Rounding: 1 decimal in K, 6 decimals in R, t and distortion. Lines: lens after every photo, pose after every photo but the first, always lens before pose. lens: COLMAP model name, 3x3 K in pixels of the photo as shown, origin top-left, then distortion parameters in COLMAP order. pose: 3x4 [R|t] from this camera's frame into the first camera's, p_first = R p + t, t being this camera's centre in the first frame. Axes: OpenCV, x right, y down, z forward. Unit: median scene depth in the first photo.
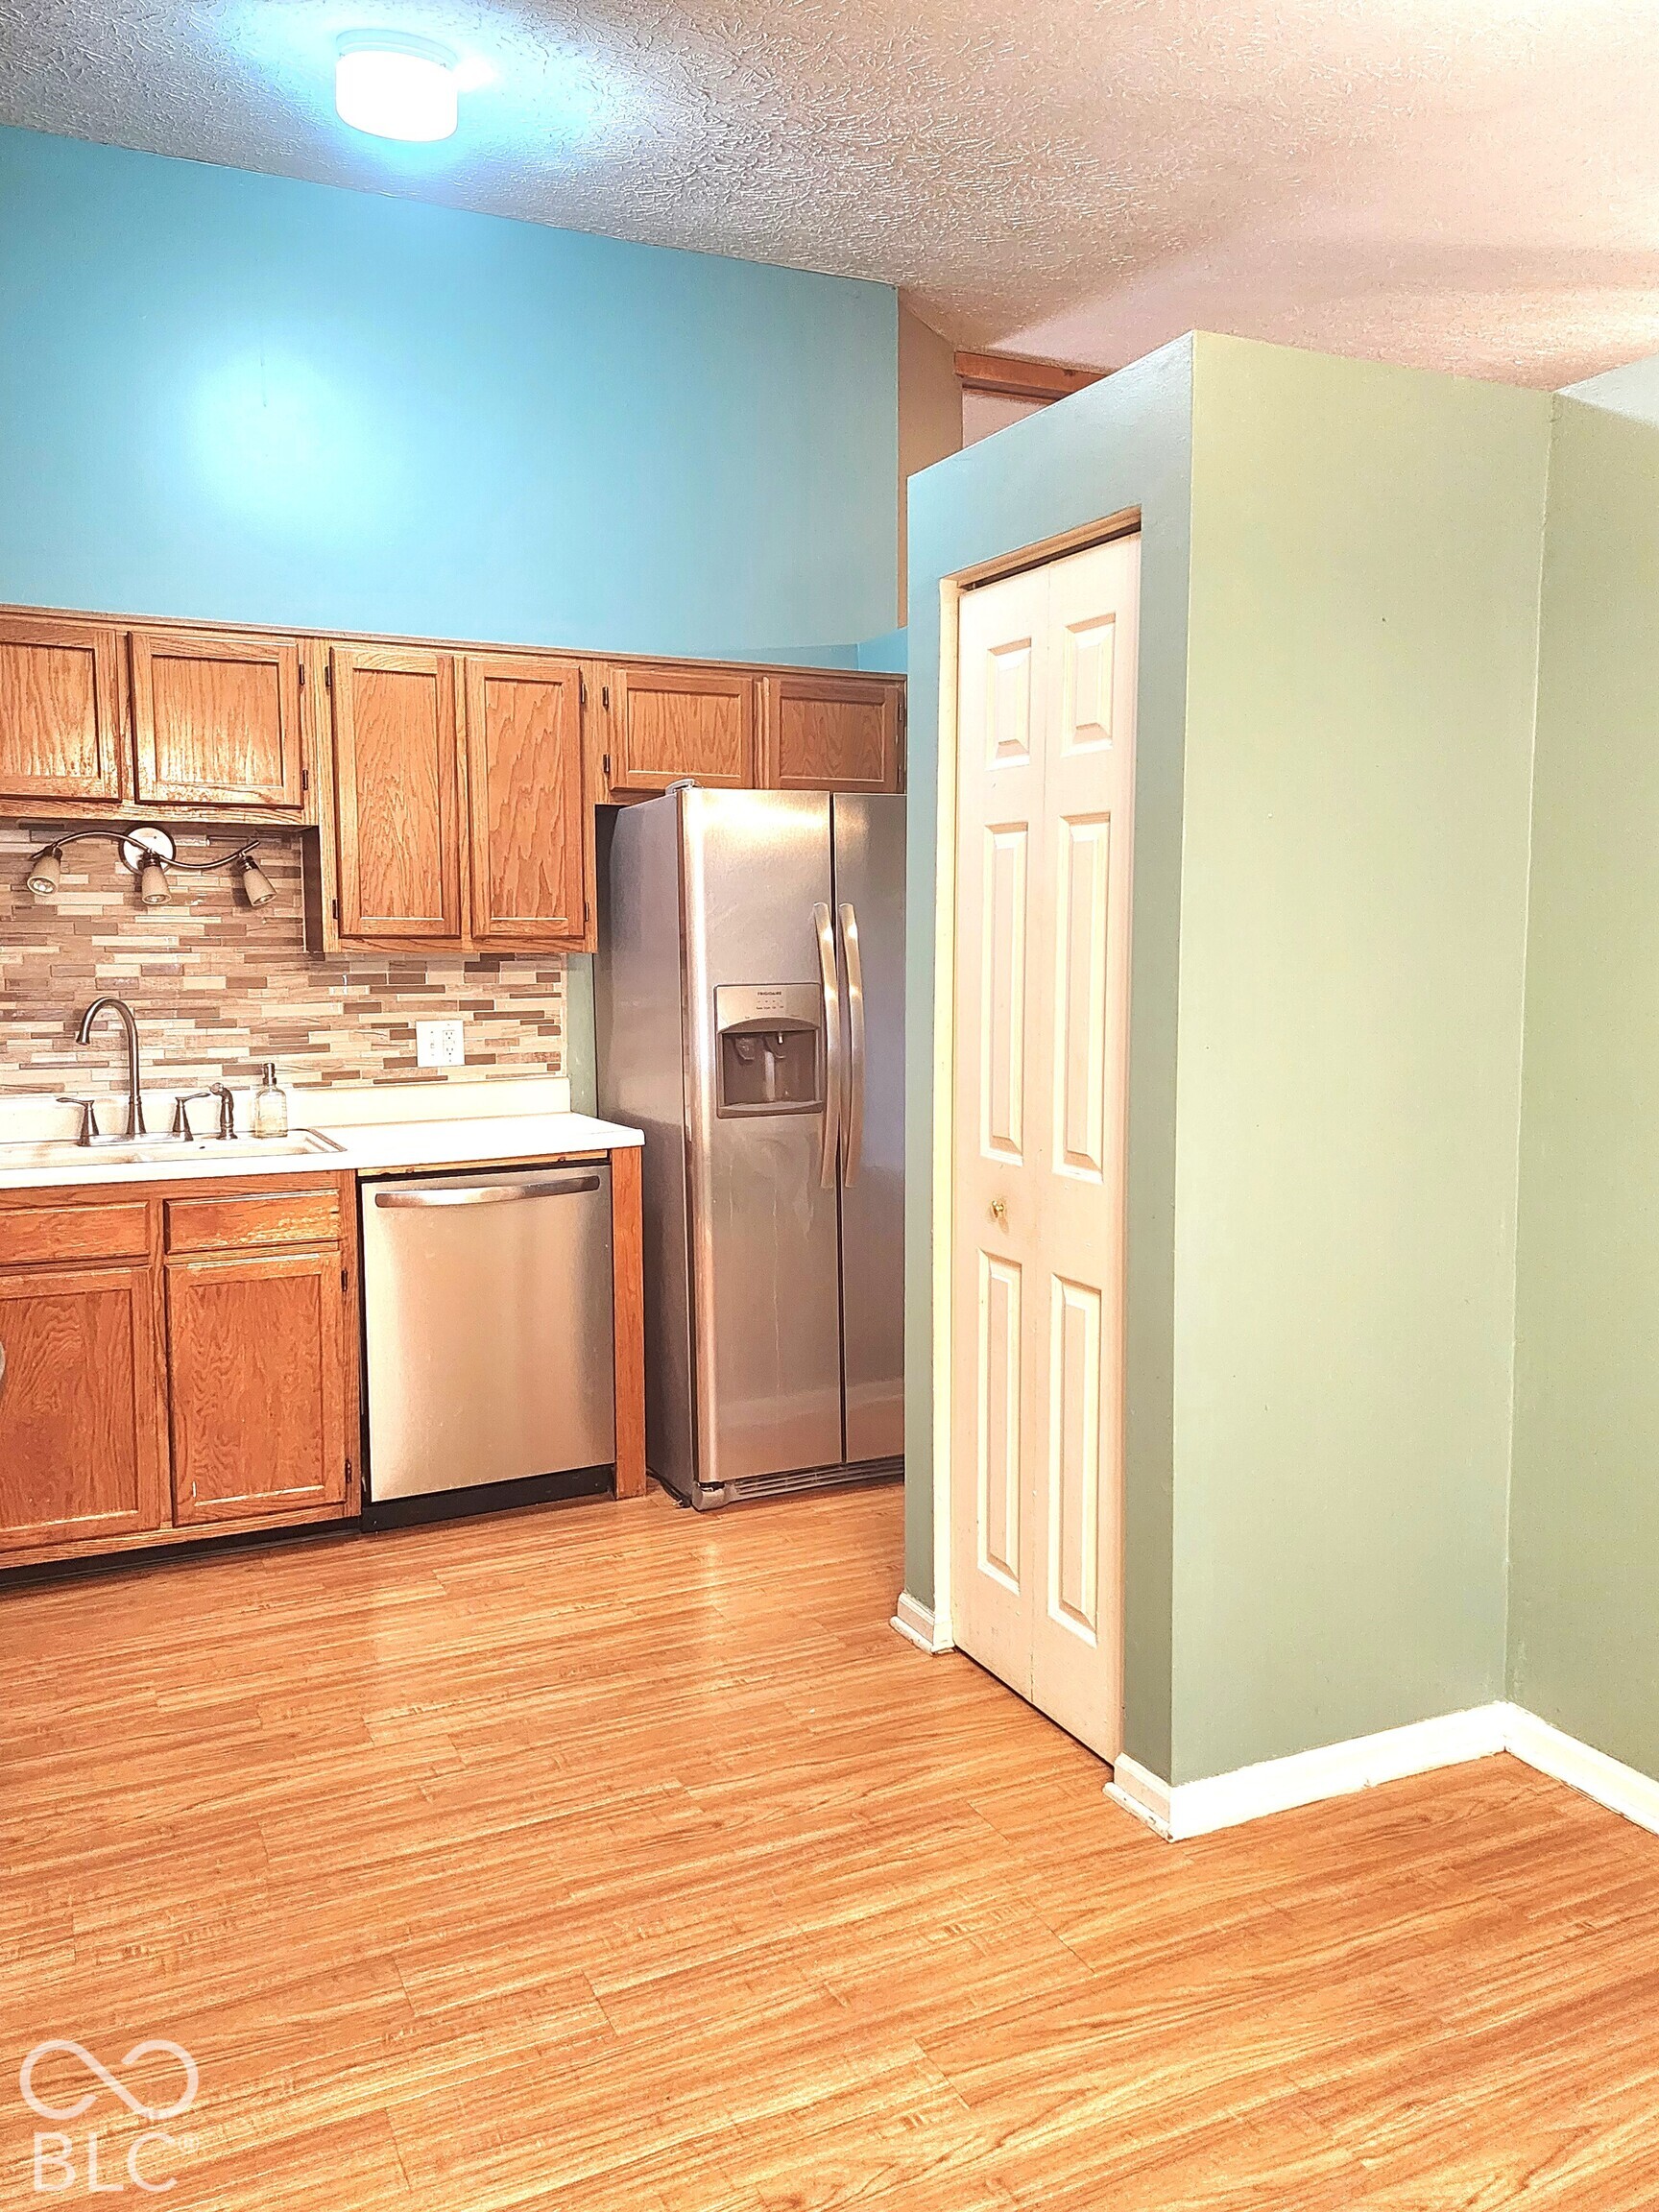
lens RADIAL K [[1684.5, 0, 829.5], [0, 1684.5, 1106.0], [0, 0, 1]] dist [0.088160, -0.077793]
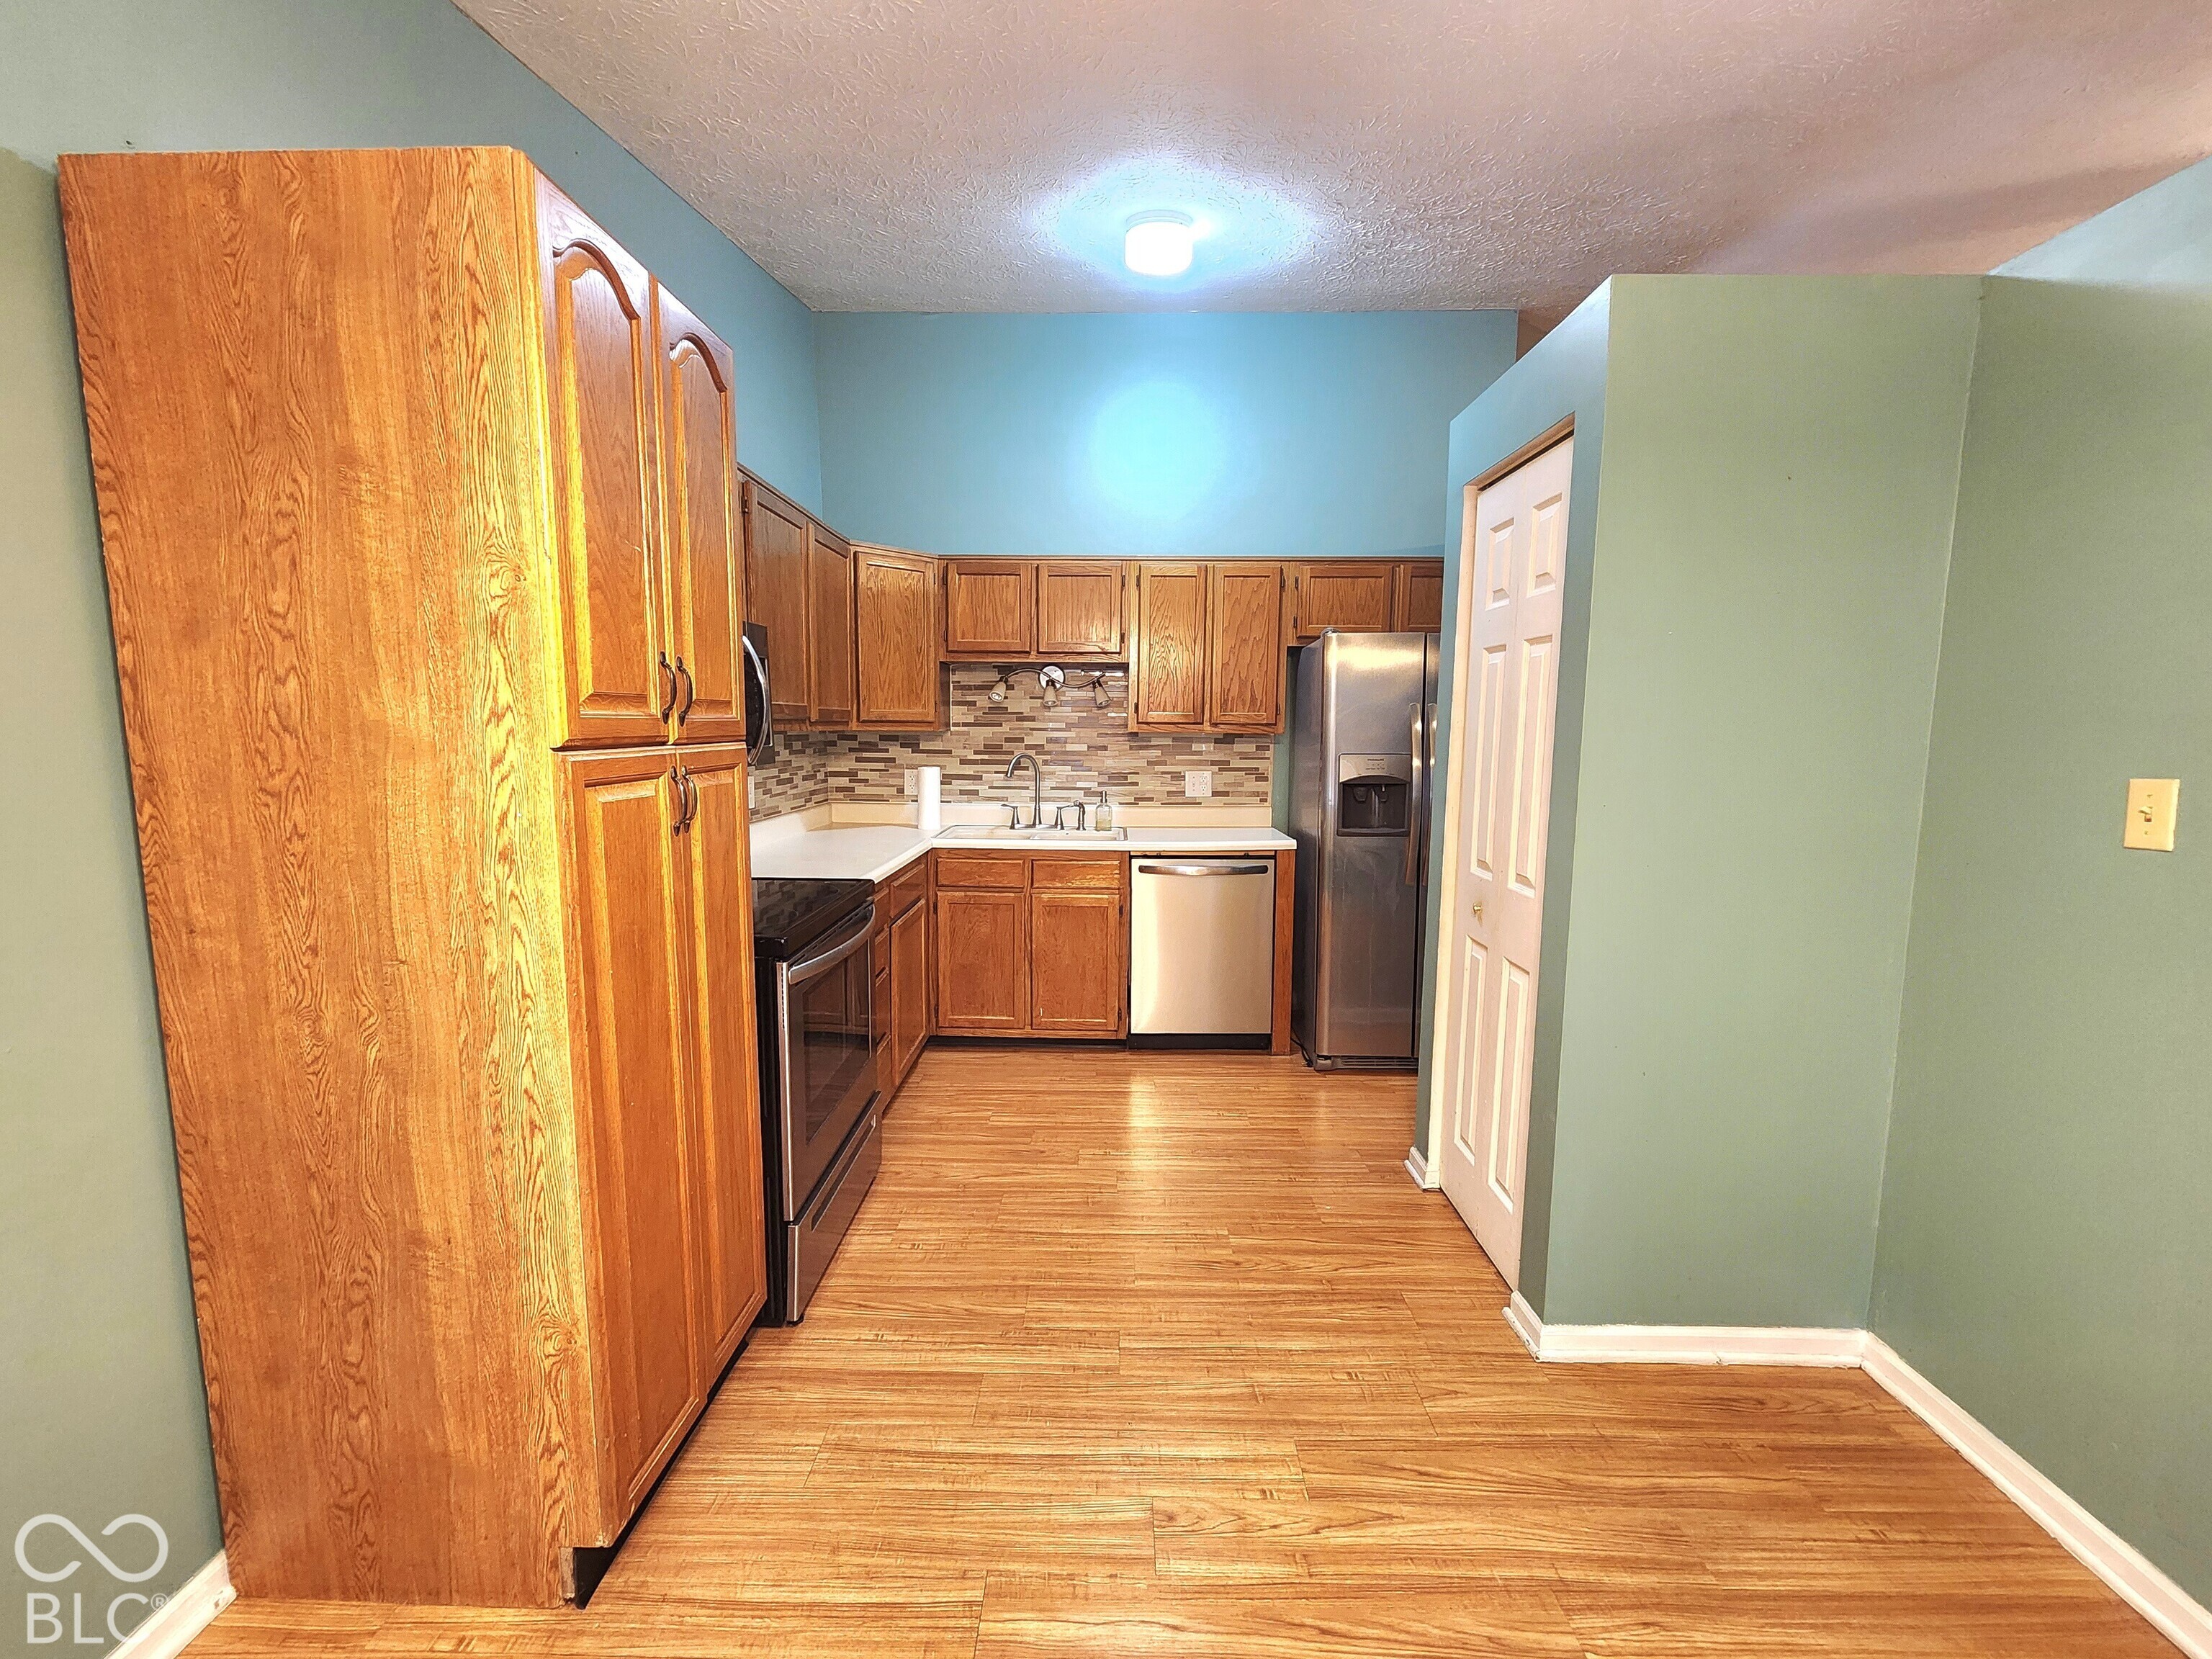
lens RADIAL K [[912.6, 0, 1106.6], [0, 912.6, 837.3], [0, 0, 1]] dist [-0.000892, 0.000547]
pose [[0.894049, 0.063970, -0.443378, 0.137615], [-0.055790, 0.997946, 0.031483, -0.007069], [0.444481, -0.003412, 0.895782, 0.117737]]
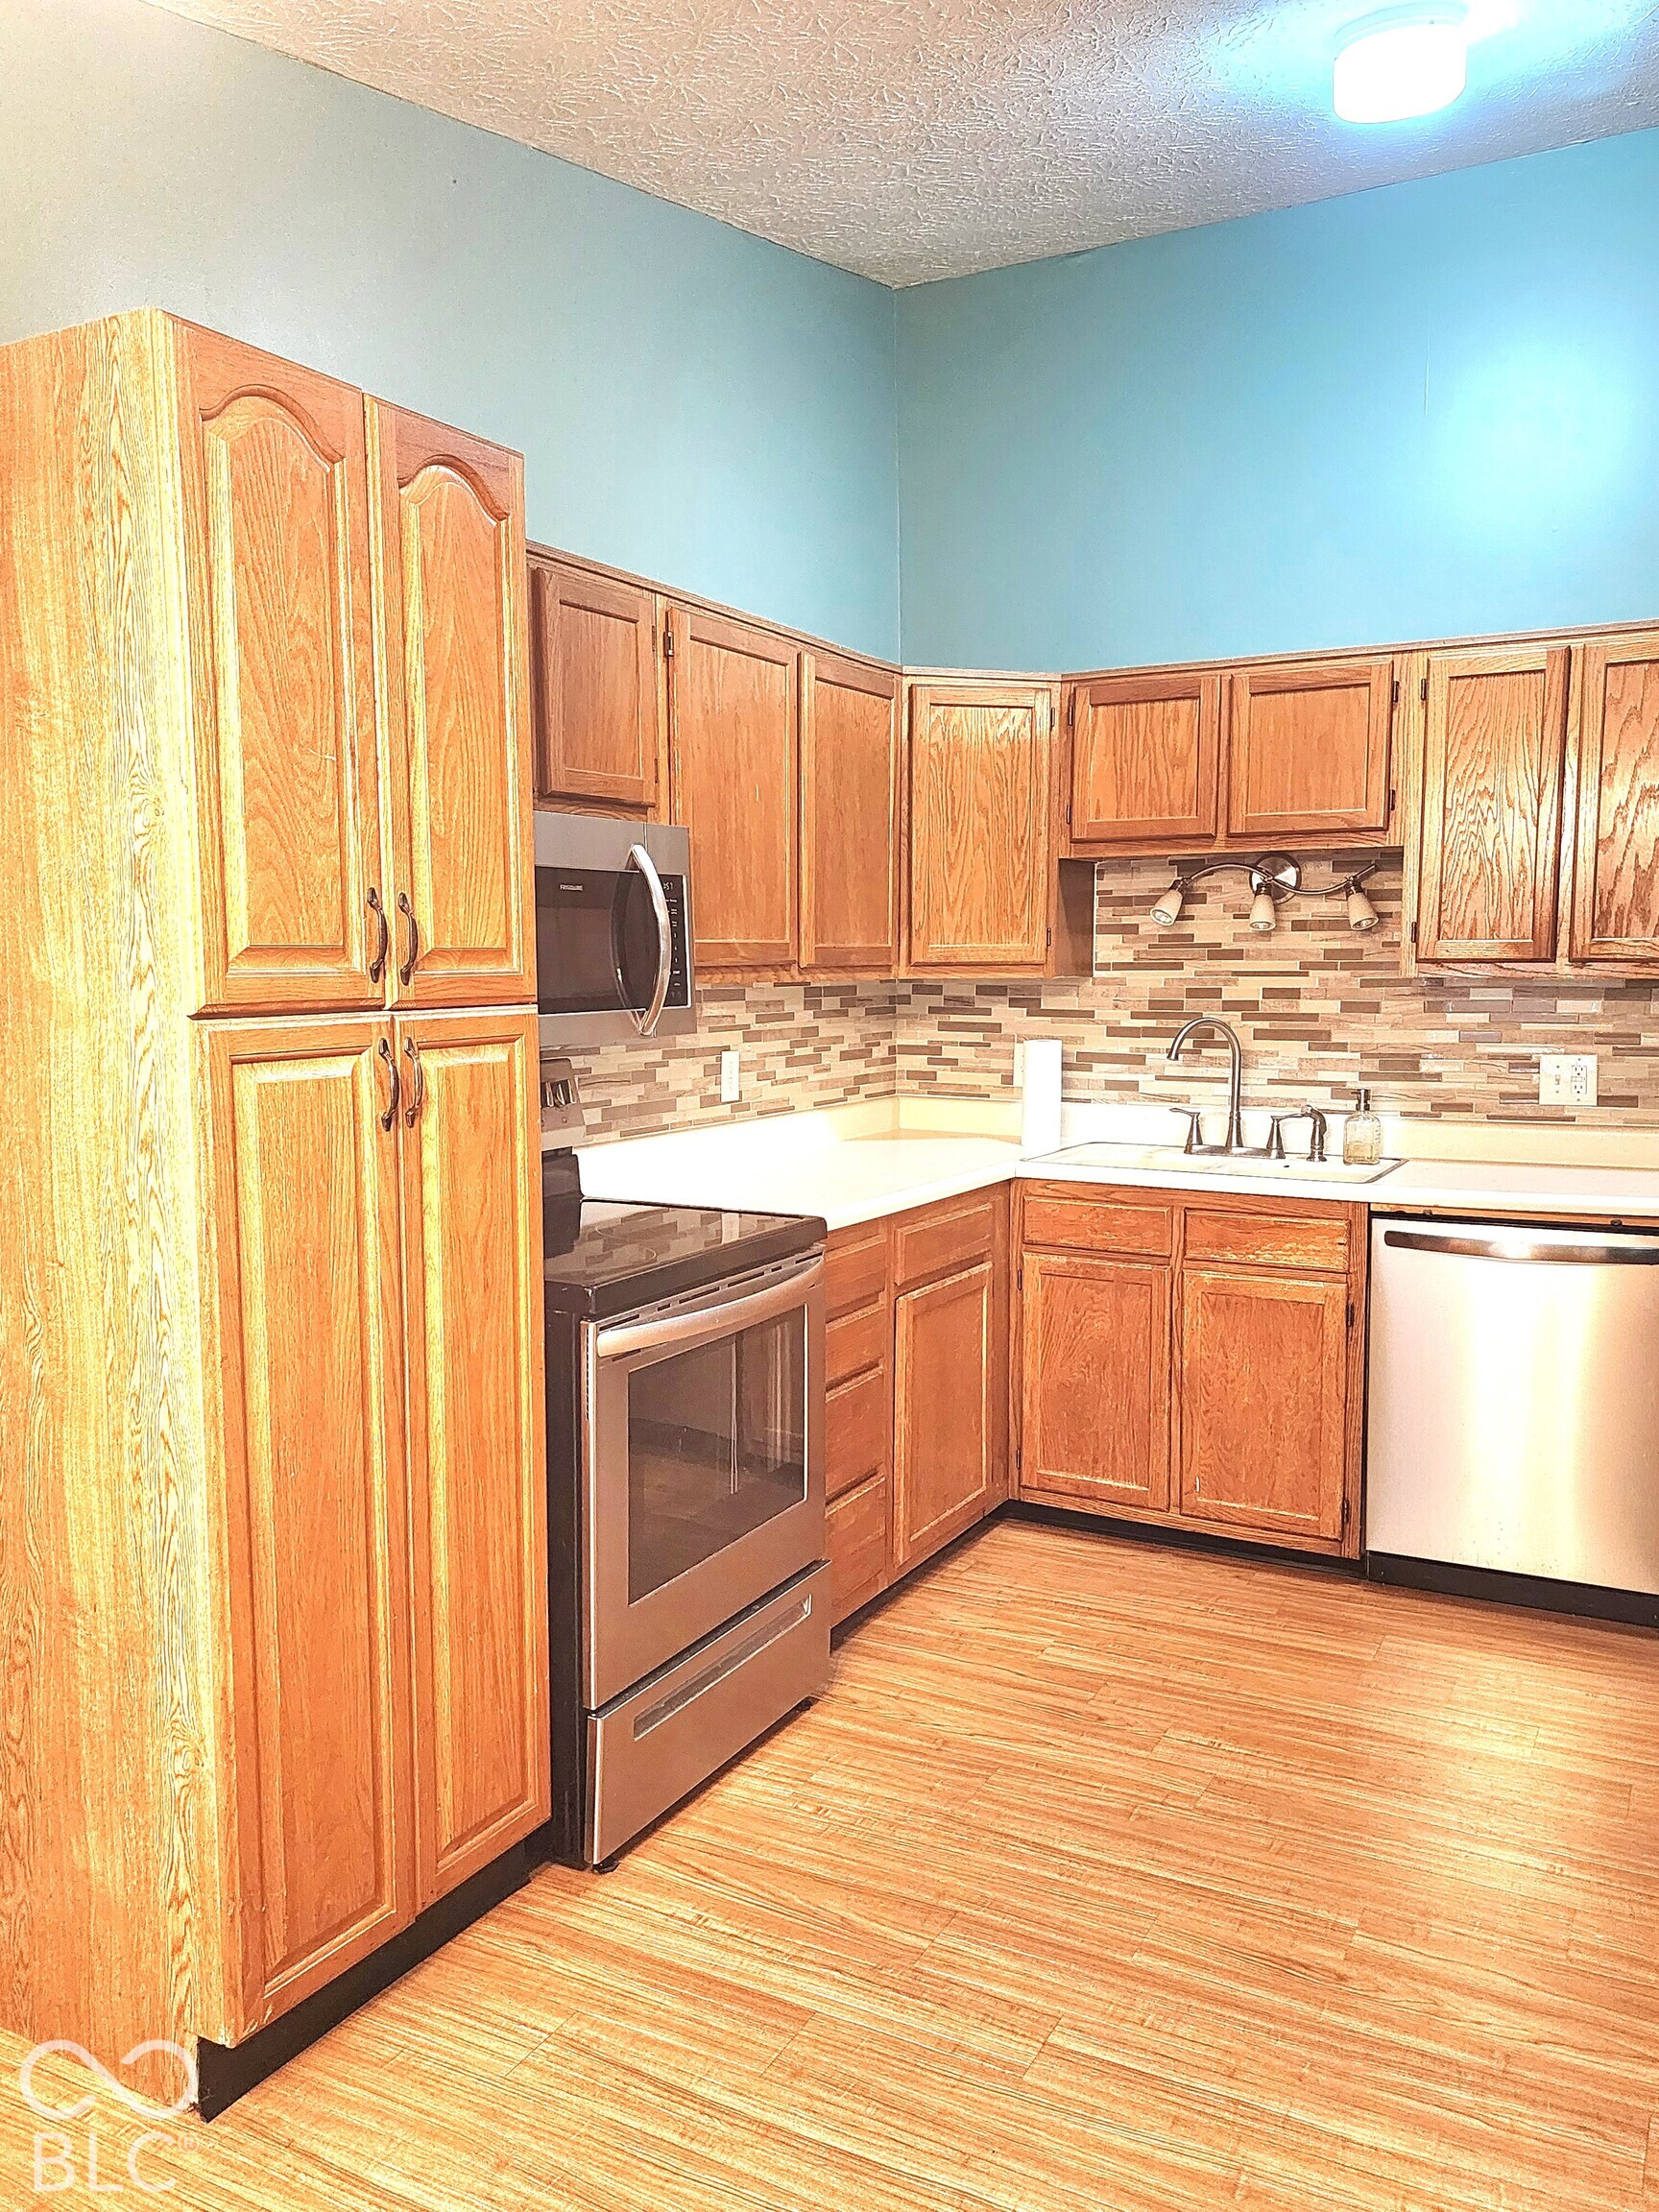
lens RADIAL K [[1719.0, 0, 826.8], [0, 1719.0, 1131.1], [0, 0, 1]] dist [0.073011, -0.060378]
pose [[0.580601, 0.083616, -0.809883, 0.350684], [-0.081751, 0.995673, 0.044192, -0.022540], [0.810074, 0.040551, 0.584924, 0.180863]]
